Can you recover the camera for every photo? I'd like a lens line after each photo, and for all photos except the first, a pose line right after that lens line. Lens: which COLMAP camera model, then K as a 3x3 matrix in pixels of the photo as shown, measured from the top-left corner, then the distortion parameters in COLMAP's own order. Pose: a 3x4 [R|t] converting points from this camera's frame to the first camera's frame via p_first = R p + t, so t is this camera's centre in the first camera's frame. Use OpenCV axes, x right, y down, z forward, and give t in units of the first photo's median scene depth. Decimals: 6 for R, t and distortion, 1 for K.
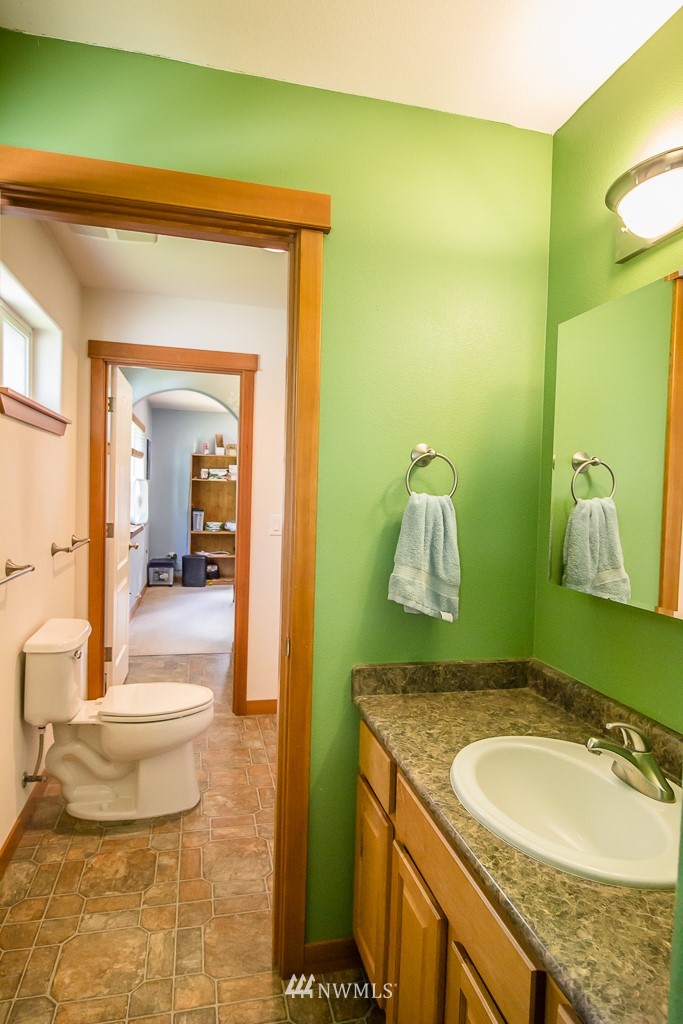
lens RADIAL K [[585.7, 0, 340.7], [0, 585.7, 513.7], [0, 0, 1]] dist [0.001669, -0.000401]
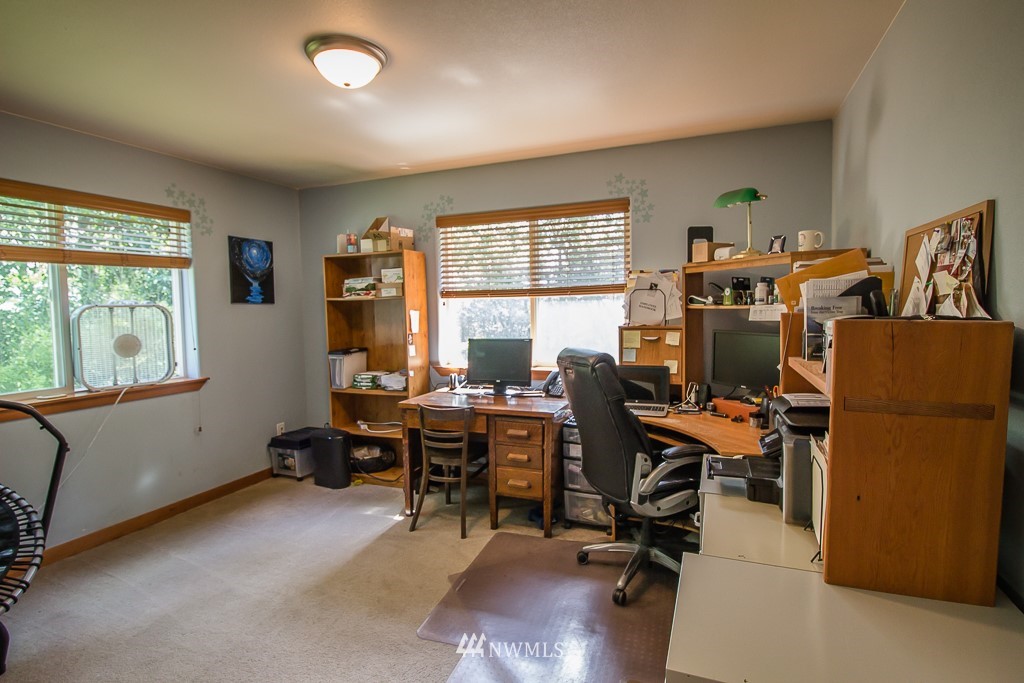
lens RADIAL K [[501.2, 0, 513.8], [0, 501.2, 338.2], [0, 0, 1]] dist [-0.010086, -0.006268]
pose [[0.814878, -0.007224, -0.579587, 0.179238], [0.024259, 0.999471, 0.021649, -0.025932], [0.579124, -0.031702, 0.814623, 0.698504]]
